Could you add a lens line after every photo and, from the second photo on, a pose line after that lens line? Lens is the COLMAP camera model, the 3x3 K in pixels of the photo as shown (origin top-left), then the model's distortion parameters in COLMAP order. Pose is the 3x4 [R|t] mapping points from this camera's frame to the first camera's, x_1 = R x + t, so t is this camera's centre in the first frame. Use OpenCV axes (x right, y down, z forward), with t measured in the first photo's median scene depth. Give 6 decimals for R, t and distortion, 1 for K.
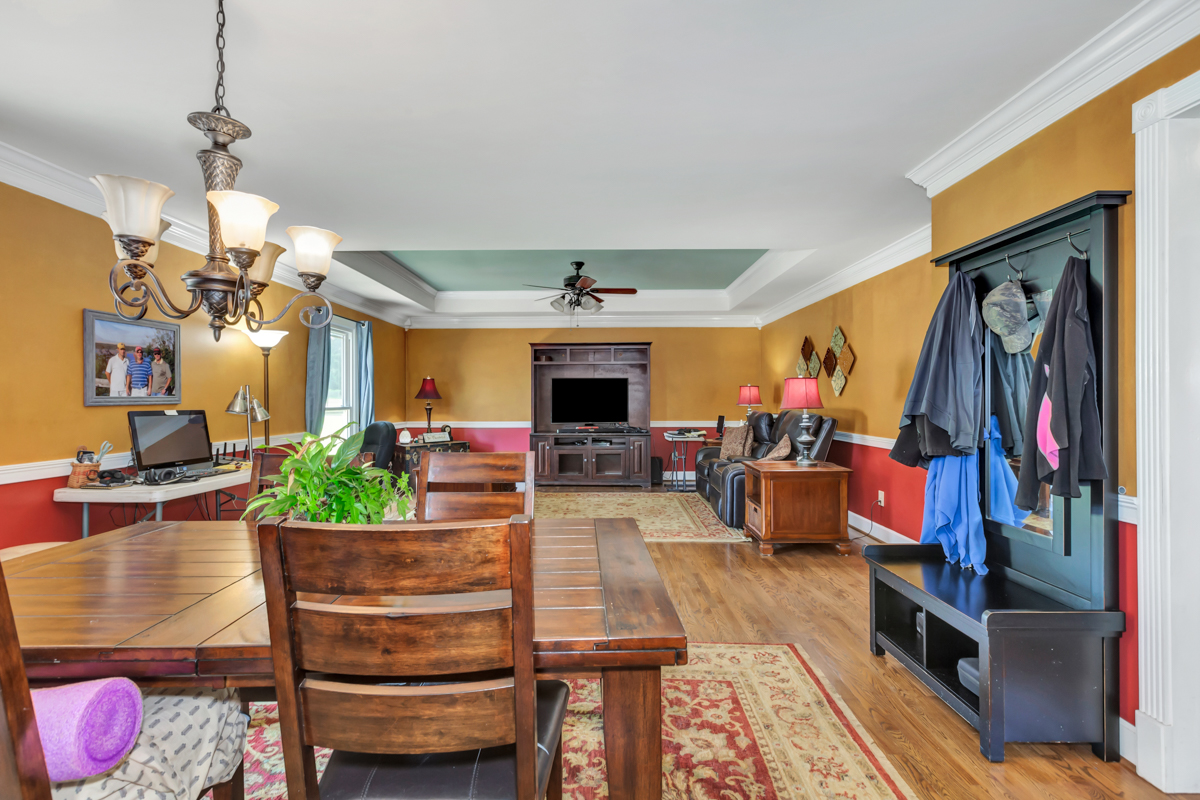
lens RADIAL K [[546.7, 0, 600.0], [0, 546.7, 400.0], [0, 0, 1]] dist [-0.016239, 0.000041]
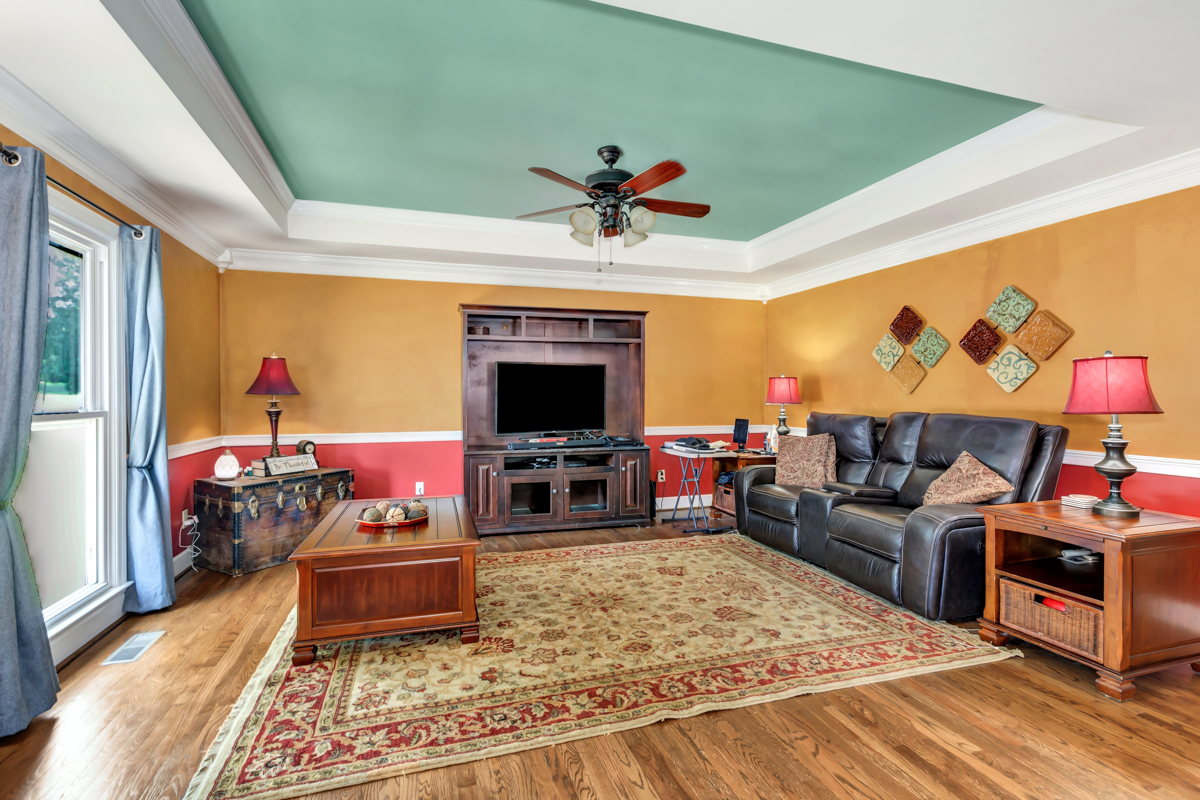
lens RADIAL K [[558.0, 0, 600.0], [0, 558.0, 400.0], [0, 0, 1]] dist [0.003295, -0.000012]
pose [[0.948530, -0.001190, 0.316685, -0.241246], [-0.000685, 0.999983, 0.005809, -0.000257], [-0.316686, -0.005727, 0.948513, 0.483006]]
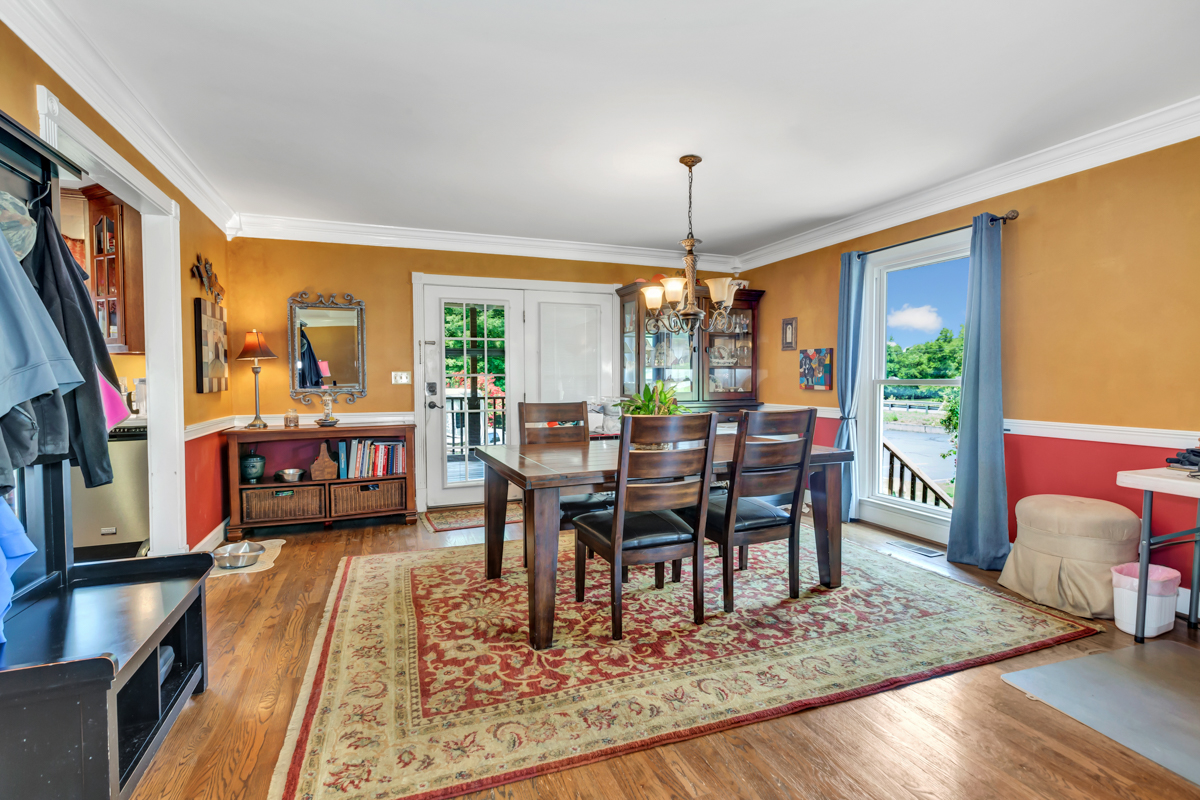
lens RADIAL K [[561.1, 0, 600.0], [0, 561.1, 400.0], [0, 0, 1]] dist [-0.002167, -0.000025]
pose [[-0.930072, 0.018561, -0.366907, 0.116507], [0.004895, 0.999260, 0.038144, 0.009369], [0.367344, 0.033681, -0.929475, 0.733793]]
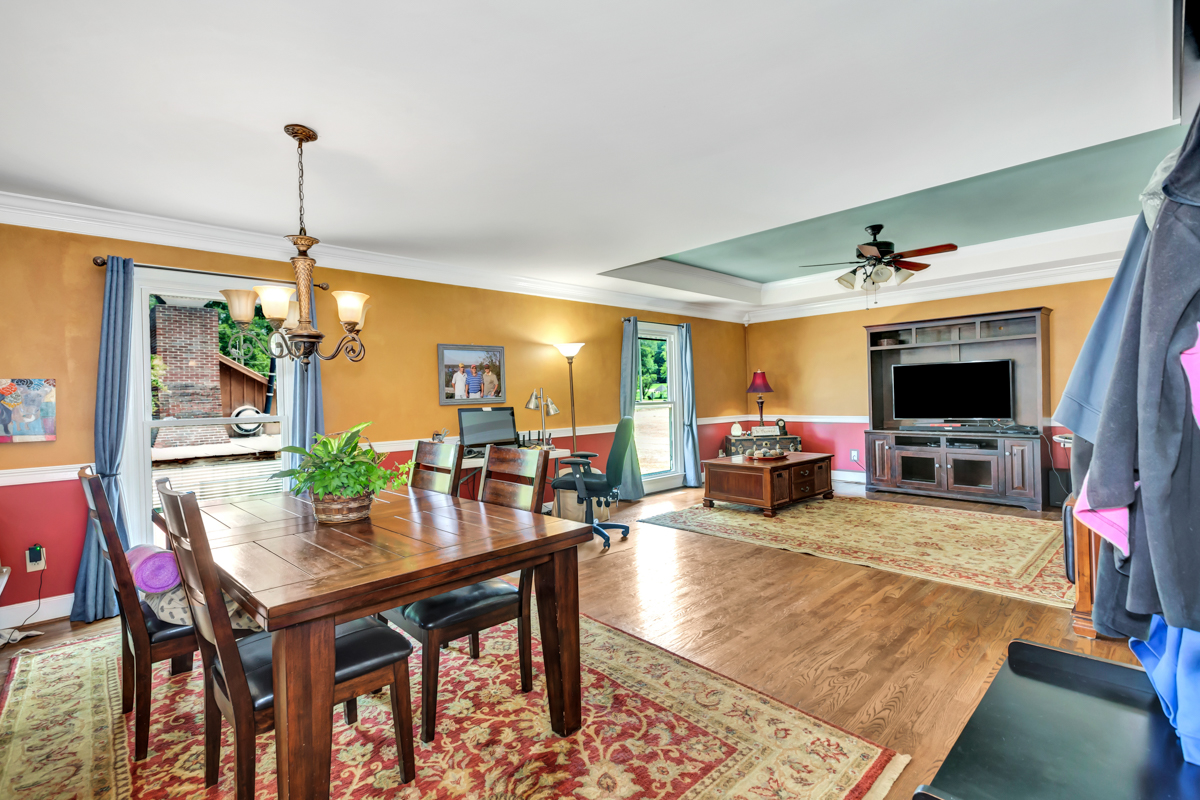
lens RADIAL K [[550.3, 0, 600.0], [0, 550.3, 400.0], [0, 0, 1]] dist [-0.002245, 0.000282]
pose [[0.695700, -0.008555, -0.718282, 0.274236], [0.021607, 0.999726, 0.009021, -0.004932], [0.718008, -0.021796, 0.695694, 0.118914]]
